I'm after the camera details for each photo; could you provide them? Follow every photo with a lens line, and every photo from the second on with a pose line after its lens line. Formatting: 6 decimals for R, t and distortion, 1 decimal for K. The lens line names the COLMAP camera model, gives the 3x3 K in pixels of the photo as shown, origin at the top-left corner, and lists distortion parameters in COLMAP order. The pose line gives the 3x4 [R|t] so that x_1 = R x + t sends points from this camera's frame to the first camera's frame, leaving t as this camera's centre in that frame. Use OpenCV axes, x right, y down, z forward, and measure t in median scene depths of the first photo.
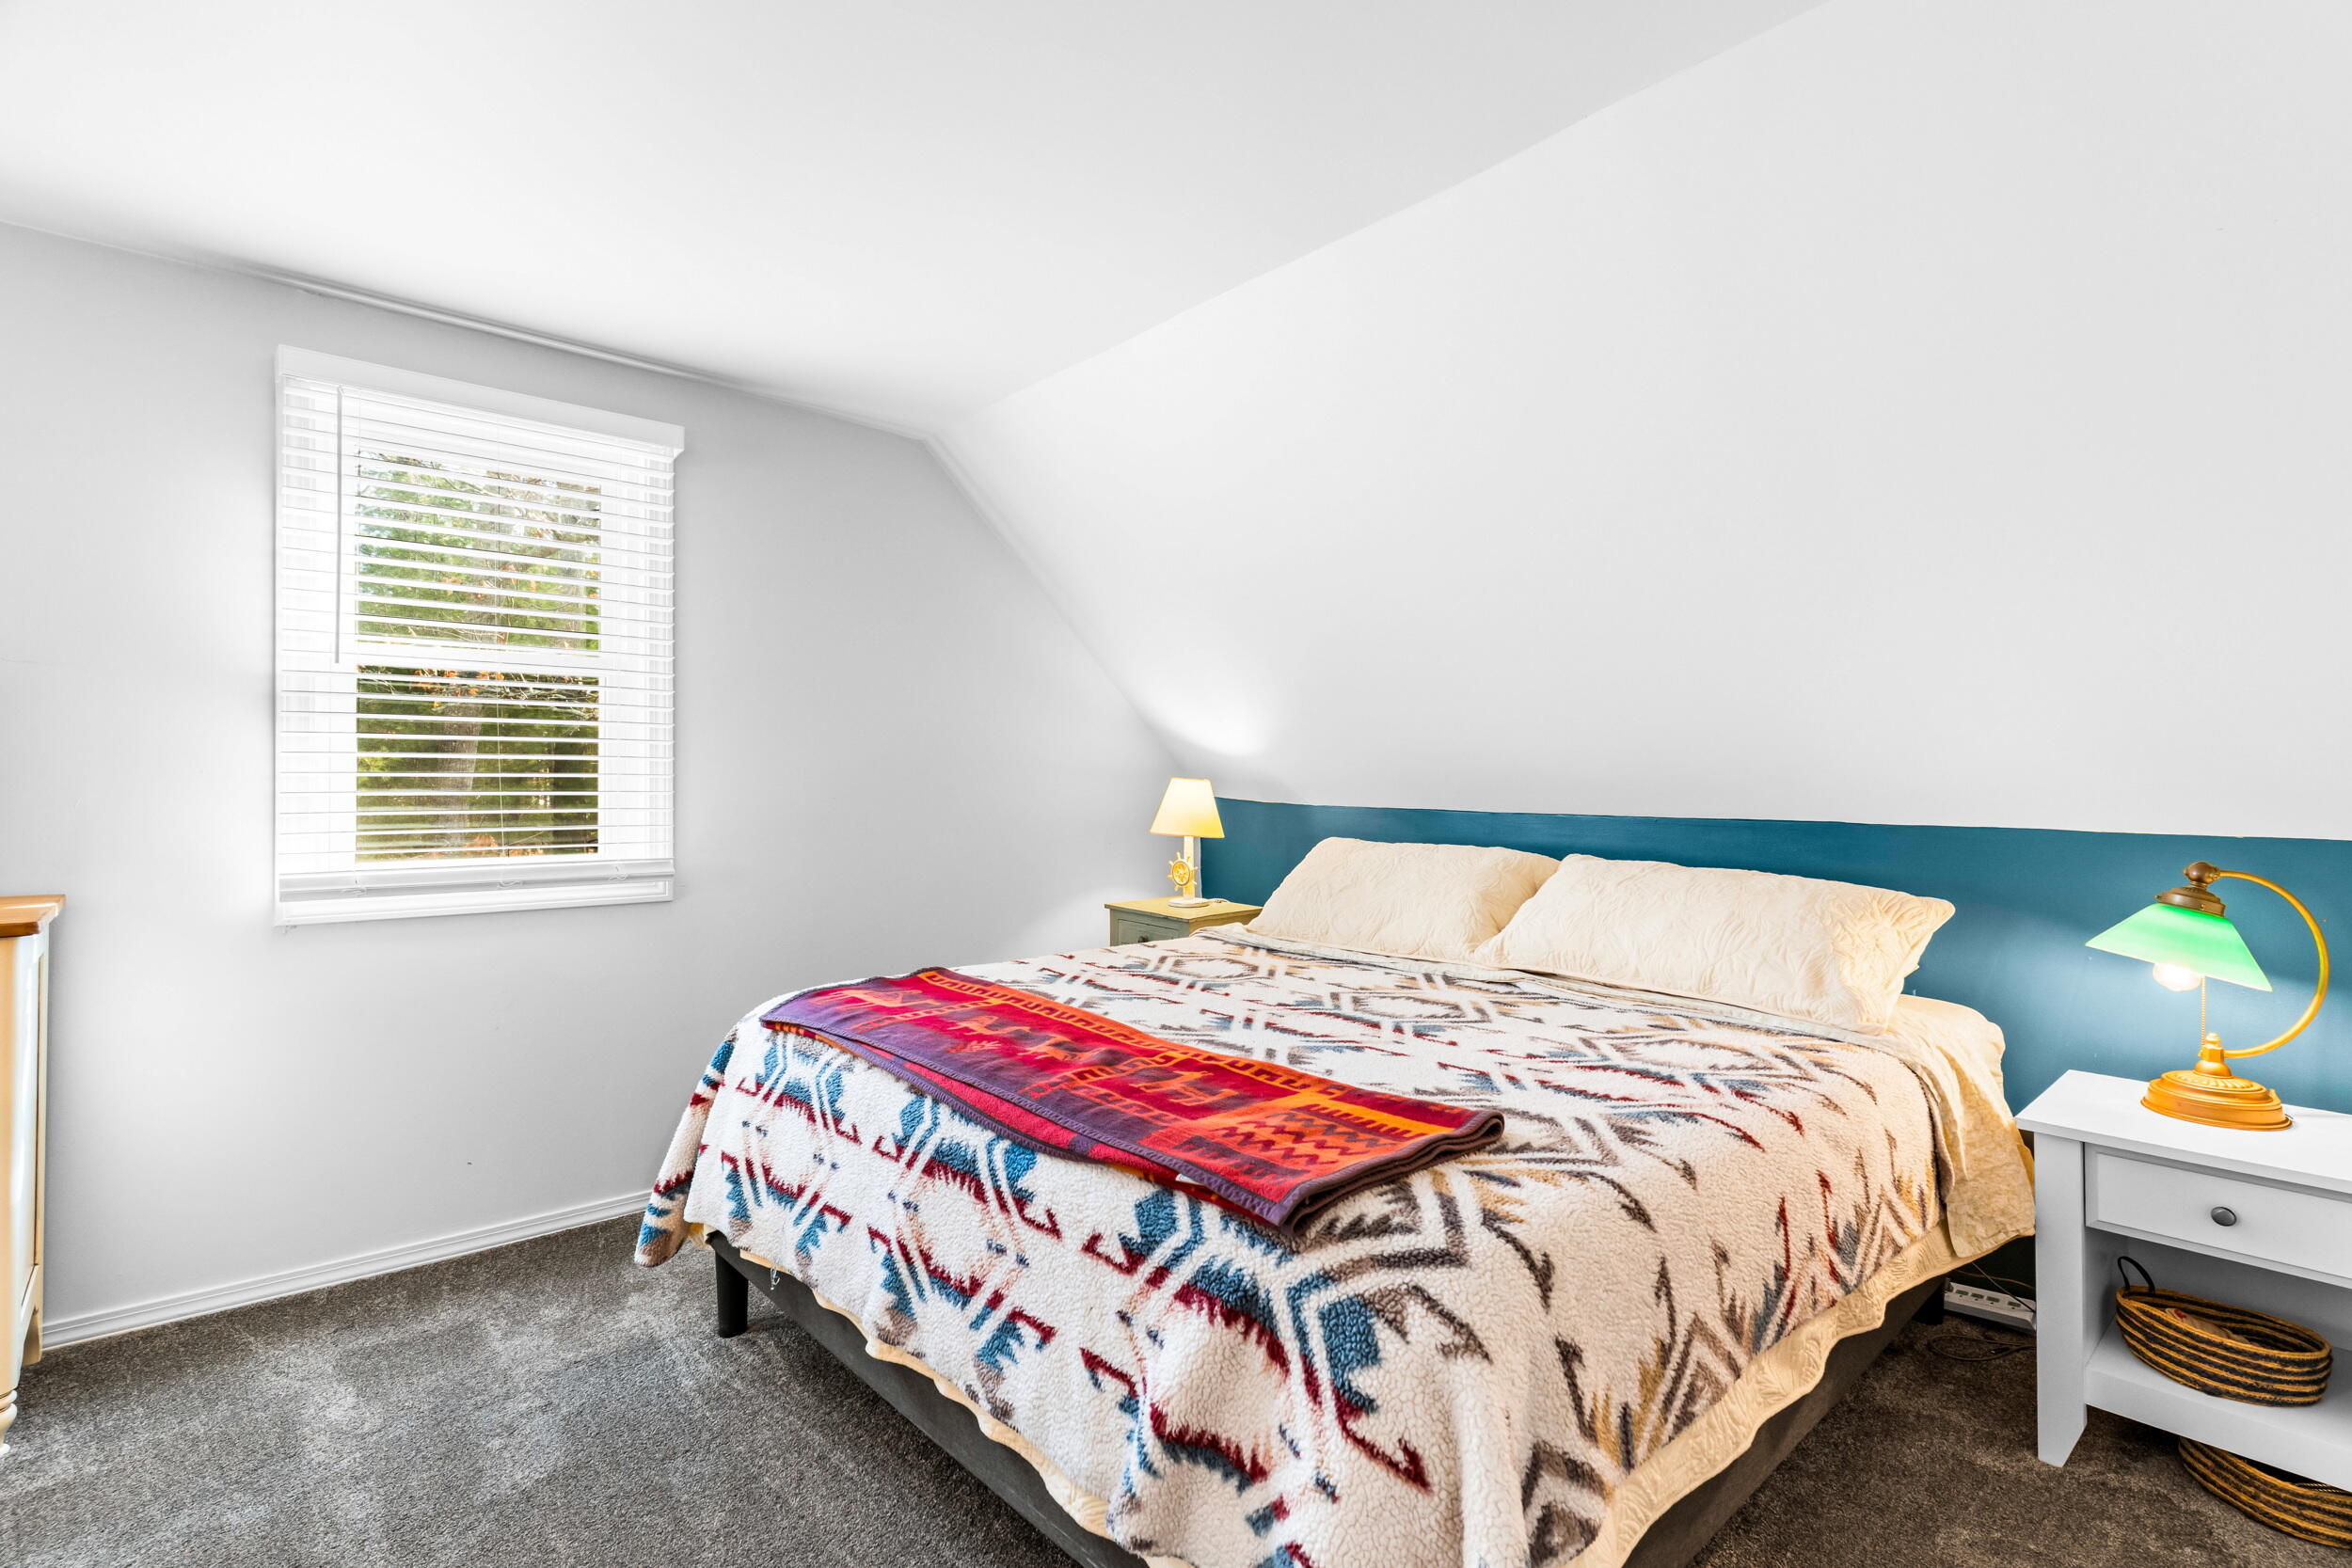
lens RADIAL K [[1121.9, 0, 1185.9], [0, 1121.9, 783.0], [0, 0, 1]] dist [-0.002125, 0.002432]
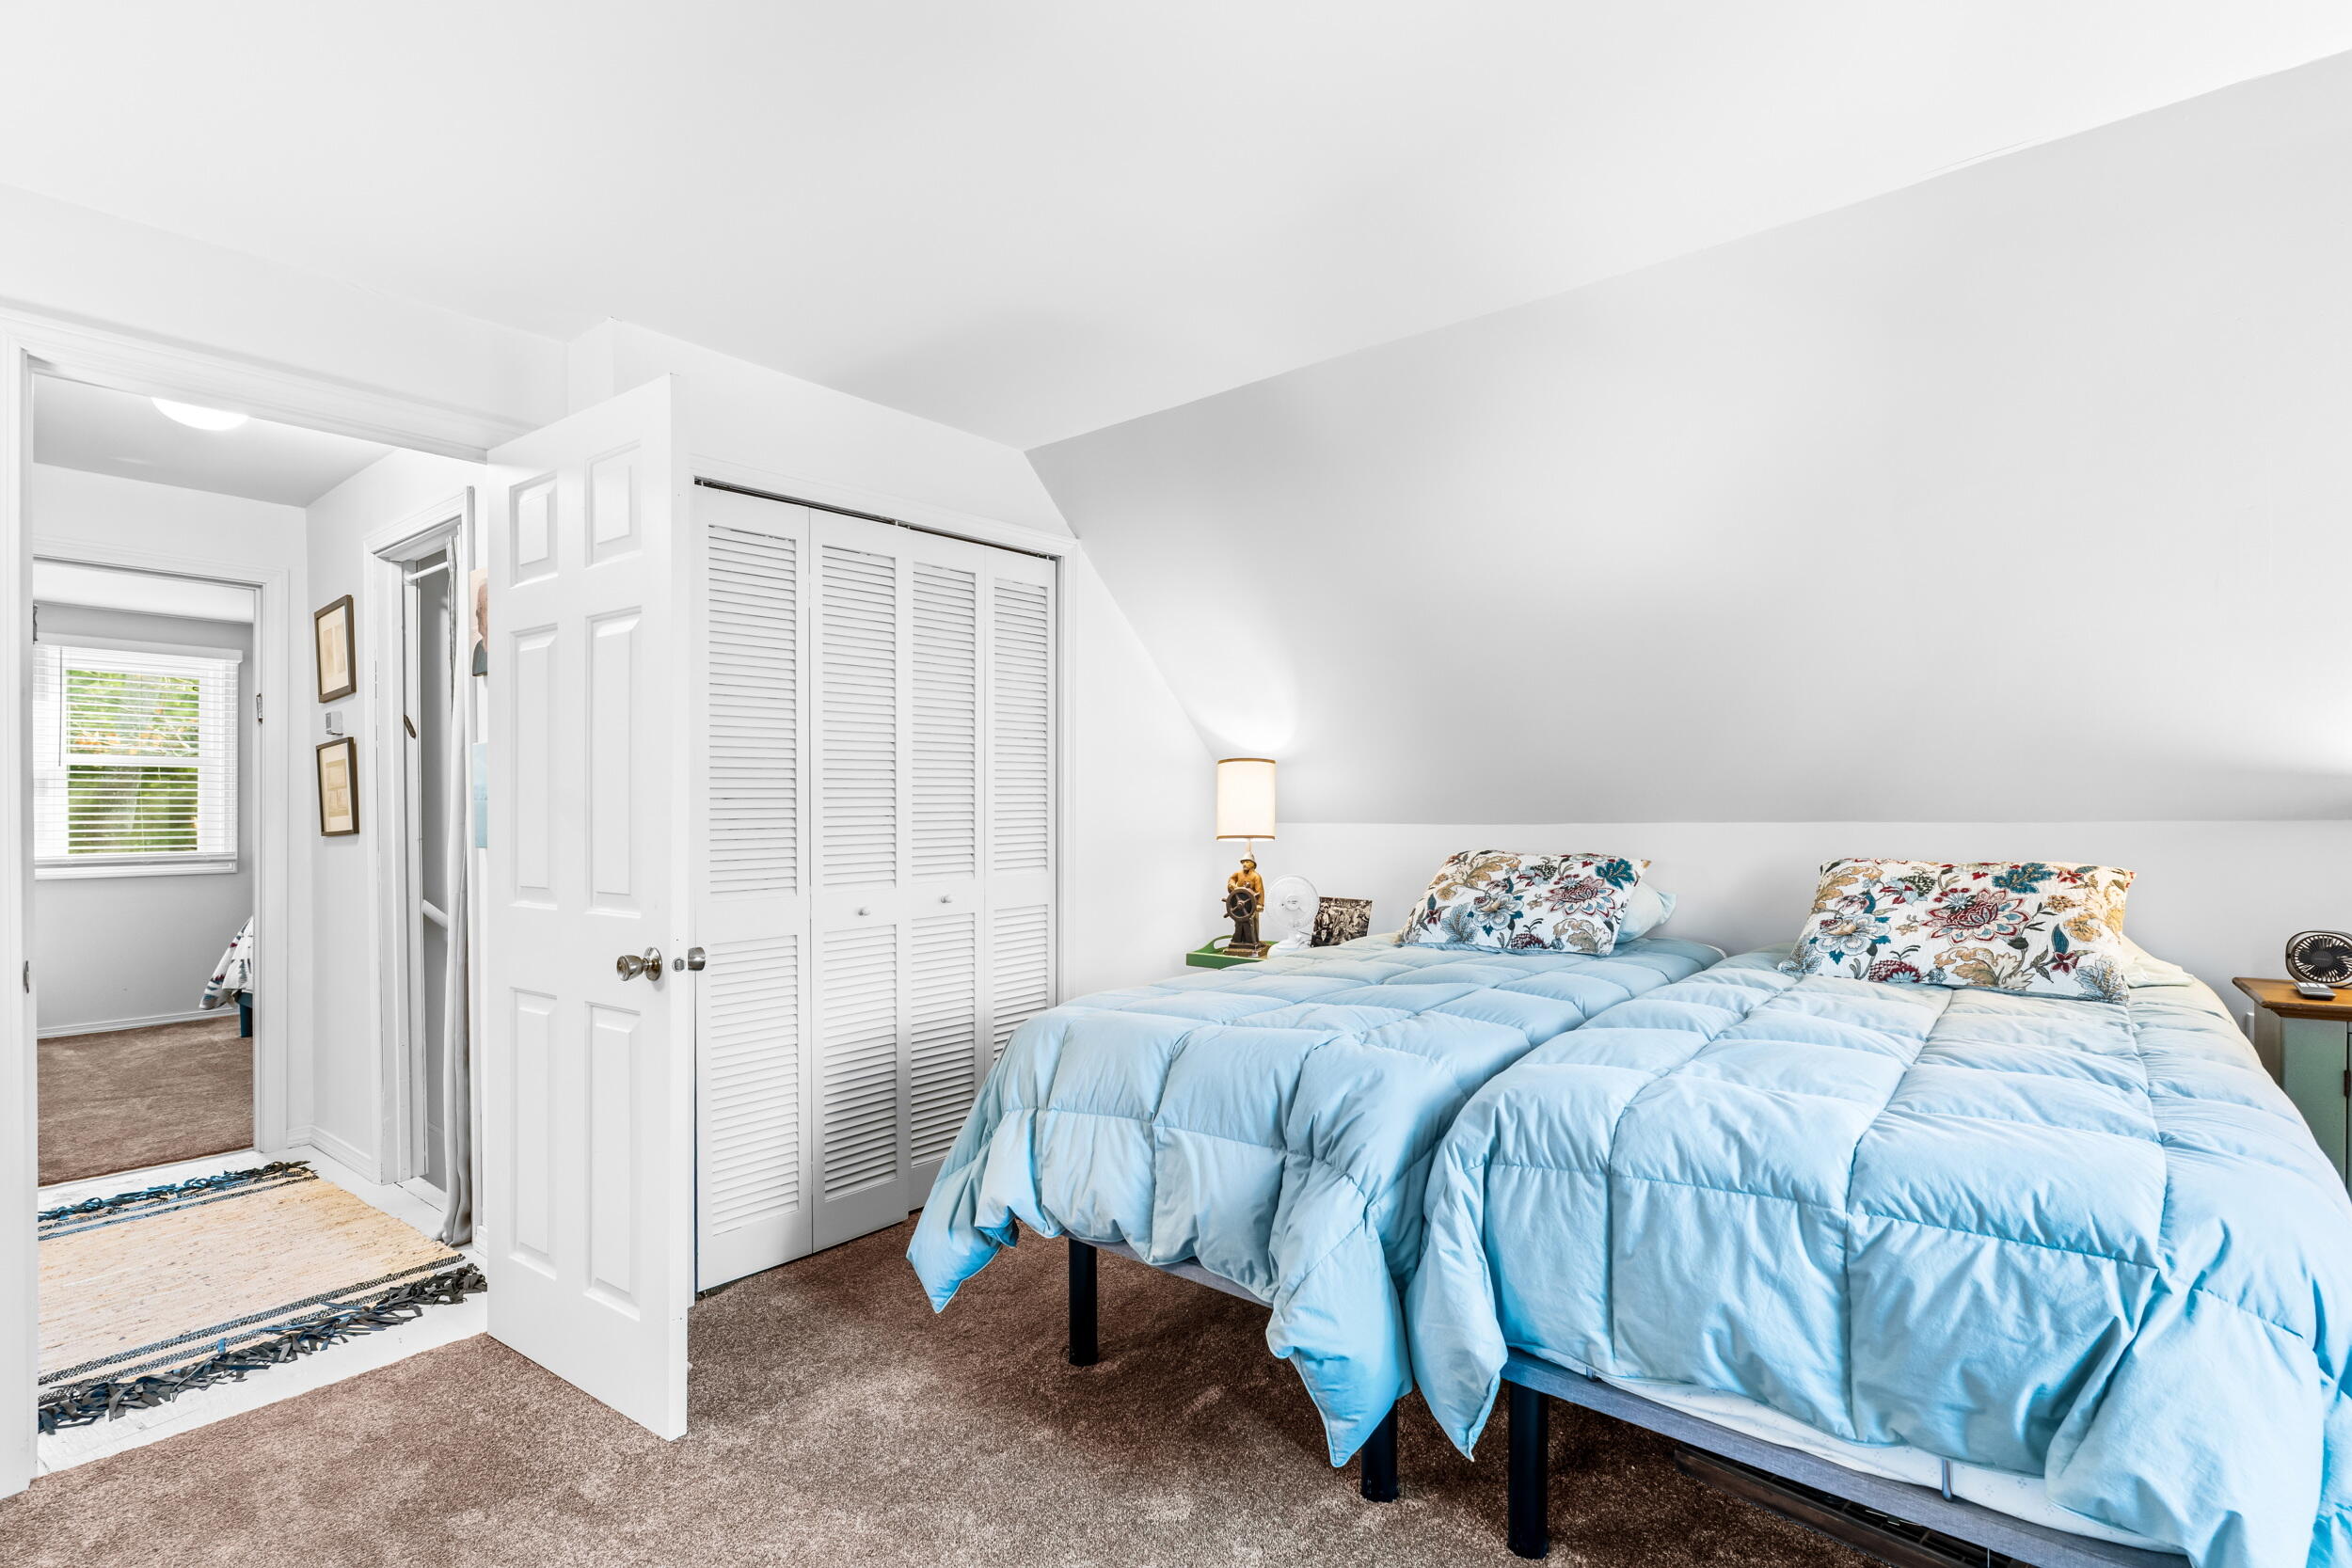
lens RADIAL K [[1121.9, 0, 1197.2], [0, 1121.9, 788.6], [0, 0, 1]] dist [-0.002125, 0.002432]
pose [[0.983681, -0.009702, 0.179661, 1.779710], [0.013213, 0.999744, -0.018358, 0.019209], [-0.179437, 0.020432, 0.983557, -2.659369]]
